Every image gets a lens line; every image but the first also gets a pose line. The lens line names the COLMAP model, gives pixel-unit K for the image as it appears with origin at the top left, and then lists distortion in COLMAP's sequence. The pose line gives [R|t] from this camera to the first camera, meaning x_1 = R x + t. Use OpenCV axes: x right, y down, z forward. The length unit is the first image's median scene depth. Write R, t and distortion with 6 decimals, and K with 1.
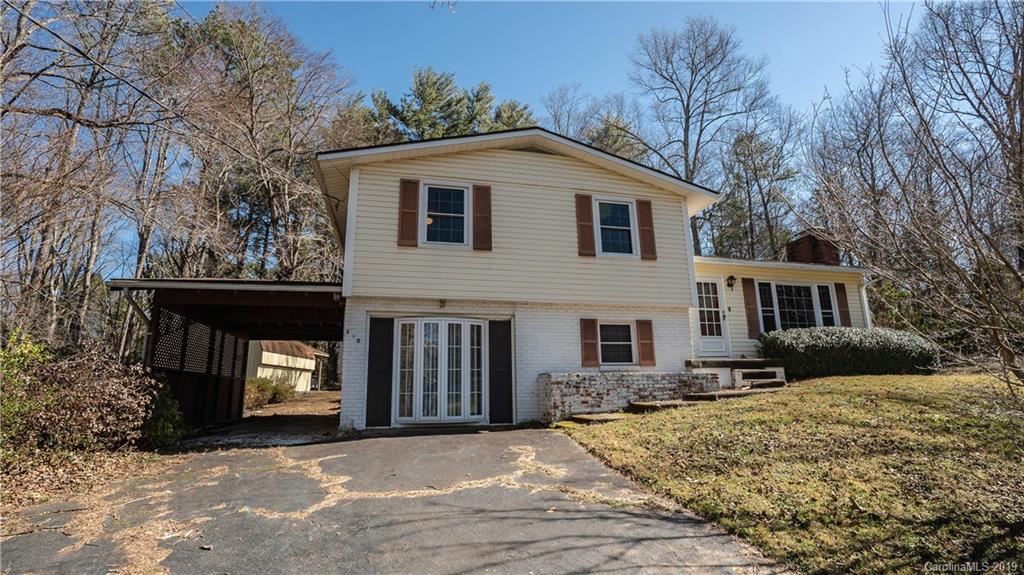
lens RADIAL K [[475.9, 0, 510.6], [0, 475.9, 286.2], [0, 0, 1]] dist [-0.065692, 0.024403]
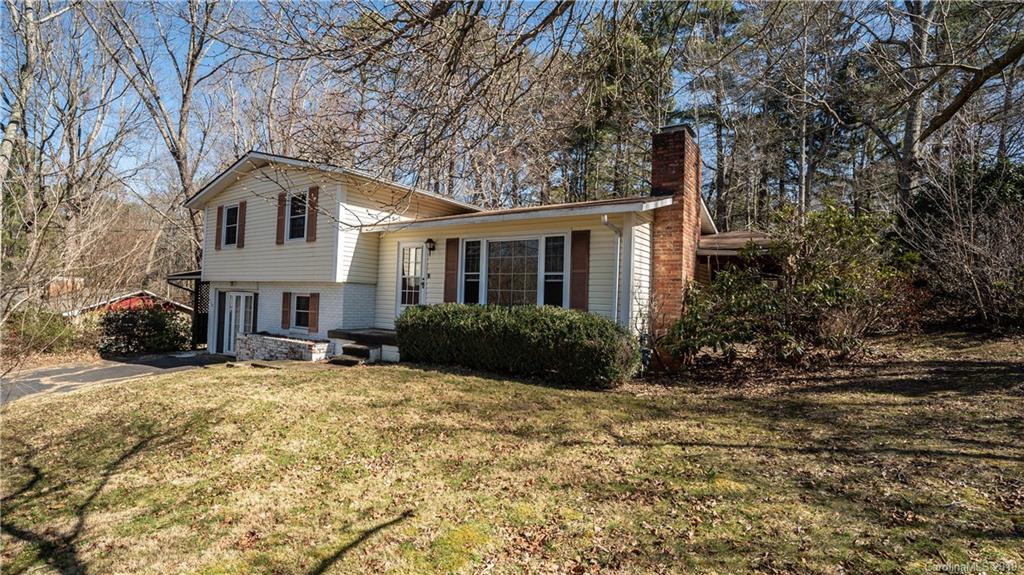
lens RADIAL K [[475.9, 0, 511.6], [0, 475.9, 285.9], [0, 0, 1]] dist [-0.065692, 0.024403]
pose [[0.660896, 0.015949, -0.750308, 1.596165], [0.125471, 0.983354, 0.131422, -0.041906], [0.739914, -0.180998, 0.647894, 0.649090]]
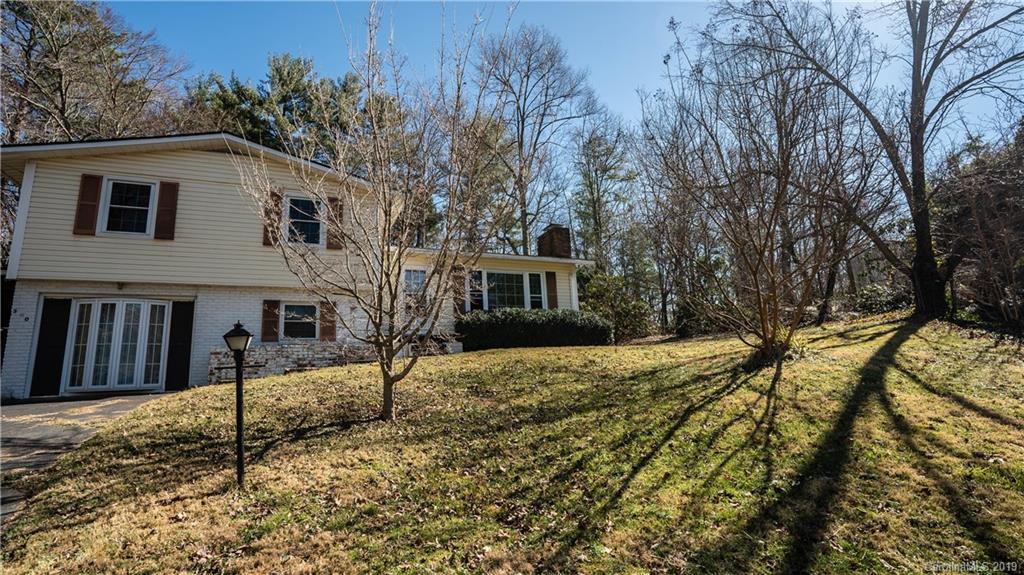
lens RADIAL K [[475.9, 0, 515.9], [0, 475.9, 284.7], [0, 0, 1]] dist [-0.065692, 0.024403]
pose [[0.983986, 0.002284, 0.178229, 0.564166], [-0.005010, 0.999877, 0.014849, 0.011689], [-0.178174, -0.015504, 0.983877, -0.234152]]
